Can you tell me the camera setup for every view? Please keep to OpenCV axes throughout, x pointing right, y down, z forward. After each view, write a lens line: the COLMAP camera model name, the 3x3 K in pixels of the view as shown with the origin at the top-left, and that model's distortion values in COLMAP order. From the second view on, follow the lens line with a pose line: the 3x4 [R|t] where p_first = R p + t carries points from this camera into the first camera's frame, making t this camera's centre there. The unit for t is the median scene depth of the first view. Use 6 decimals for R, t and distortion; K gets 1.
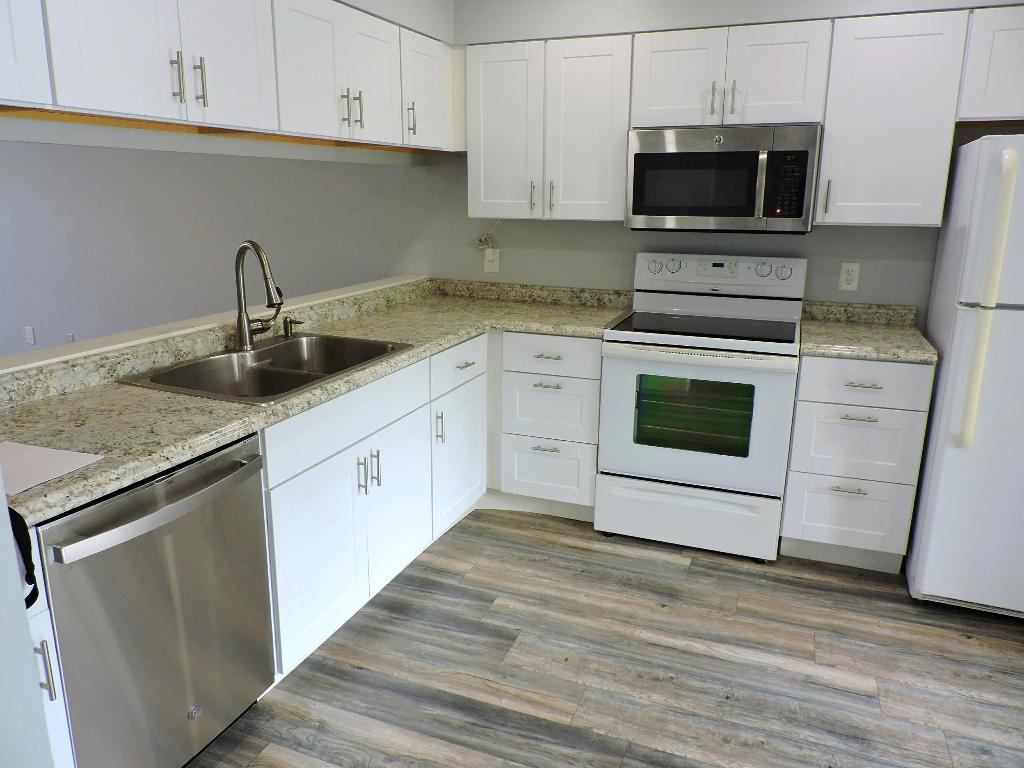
lens RADIAL K [[720.4, 0, 505.9], [0, 720.4, 383.6], [0, 0, 1]] dist [-0.031845, 0.004300]
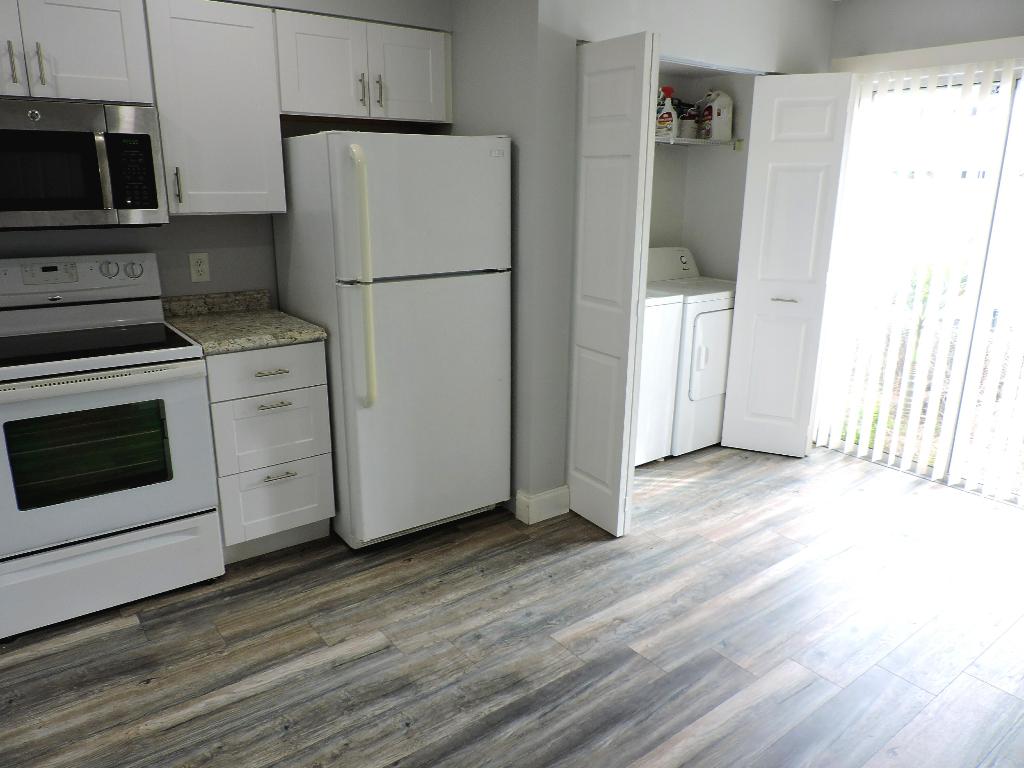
lens RADIAL K [[720.4, 0, 505.9], [0, 720.4, 383.6], [0, 0, 1]] dist [-0.031845, 0.004300]
pose [[0.507650, -0.224678, 0.831752, -0.181506], [0.204278, 0.969259, 0.137144, -0.054476], [-0.836996, 0.100288, 0.537940, 0.176445]]
